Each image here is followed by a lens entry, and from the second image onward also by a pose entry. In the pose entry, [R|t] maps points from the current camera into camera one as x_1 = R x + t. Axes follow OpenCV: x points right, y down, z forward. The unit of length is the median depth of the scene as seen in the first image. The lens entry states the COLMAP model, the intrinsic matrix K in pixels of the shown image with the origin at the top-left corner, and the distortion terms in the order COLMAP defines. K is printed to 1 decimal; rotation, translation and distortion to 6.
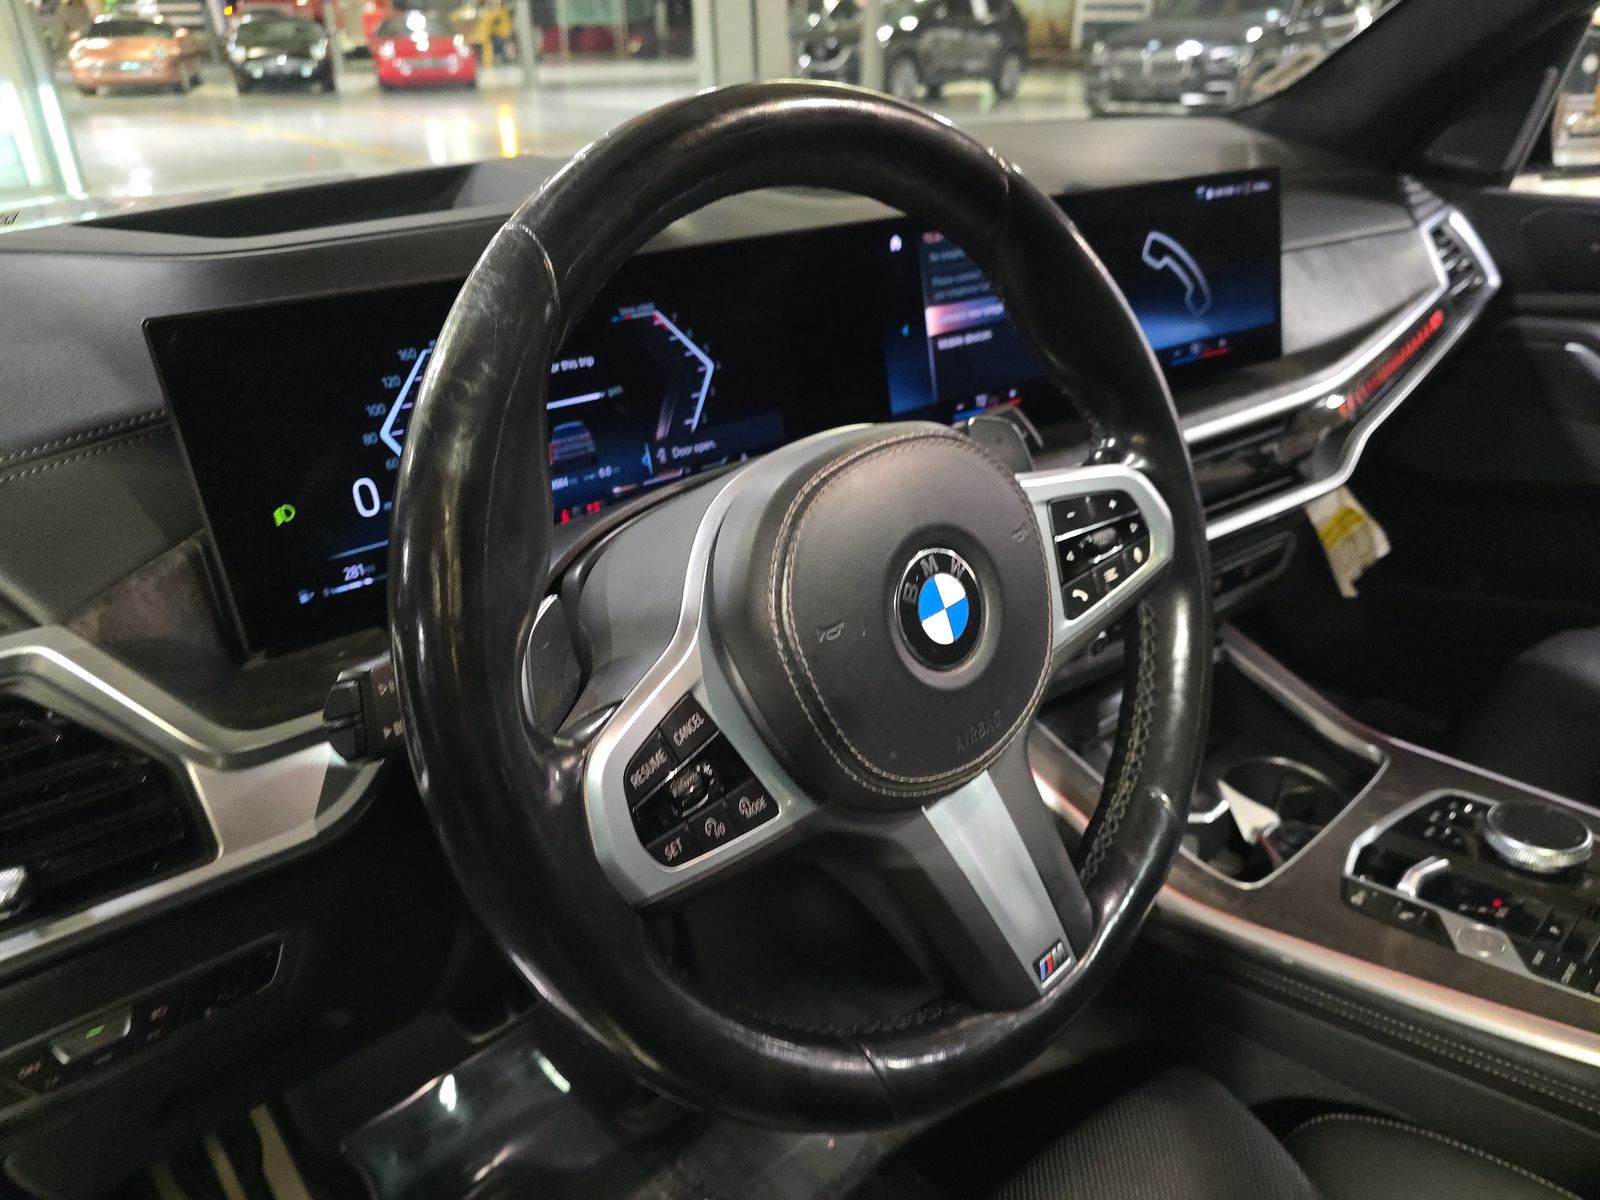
lens RADIAL K [[1107.3, 0, 799.8], [0, 1107.3, 610.2], [0, 0, 1]] dist [0.038490, -0.047359]
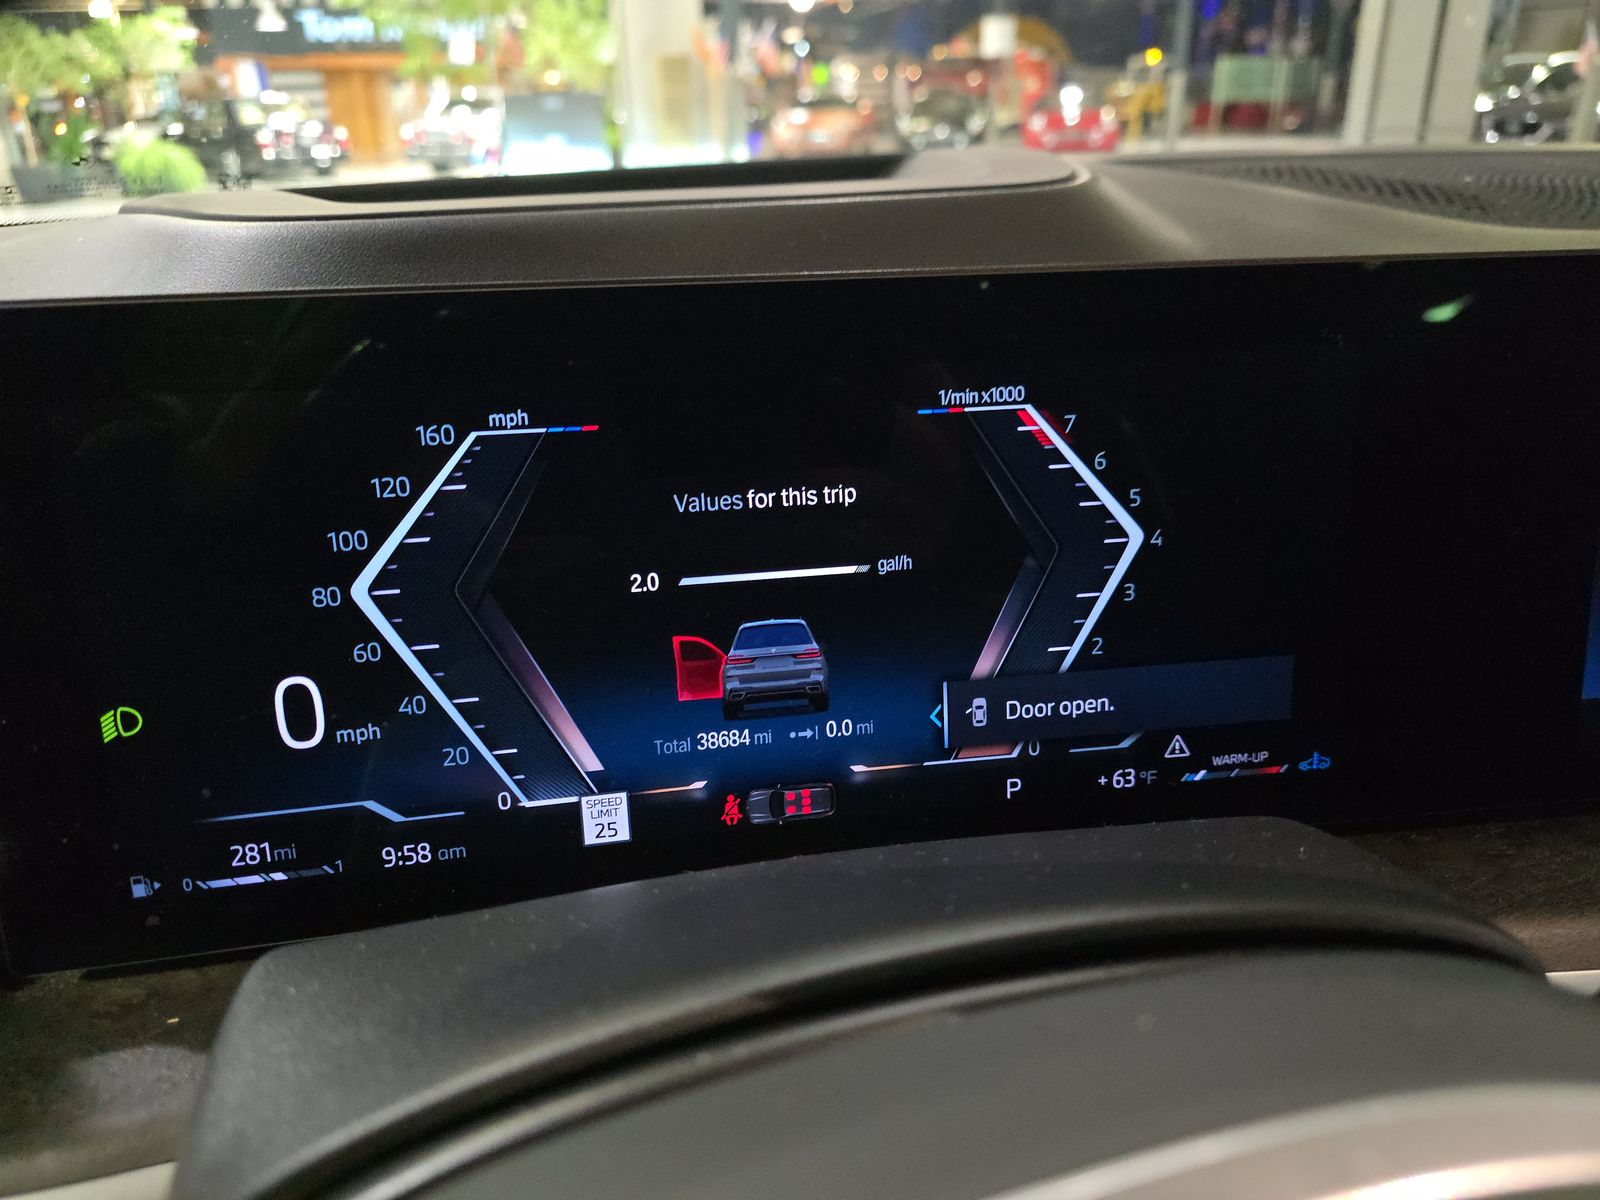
lens RADIAL K [[1118.4, 0, 798.3], [0, 1118.4, 623.7], [0, 0, 1]] dist [0.055495, -0.060188]
pose [[0.873485, 0.202914, -0.442550, 0.007667], [-0.223943, 0.974590, 0.004852, -0.156673], [0.432289, 0.094867, 0.896731, 0.536282]]
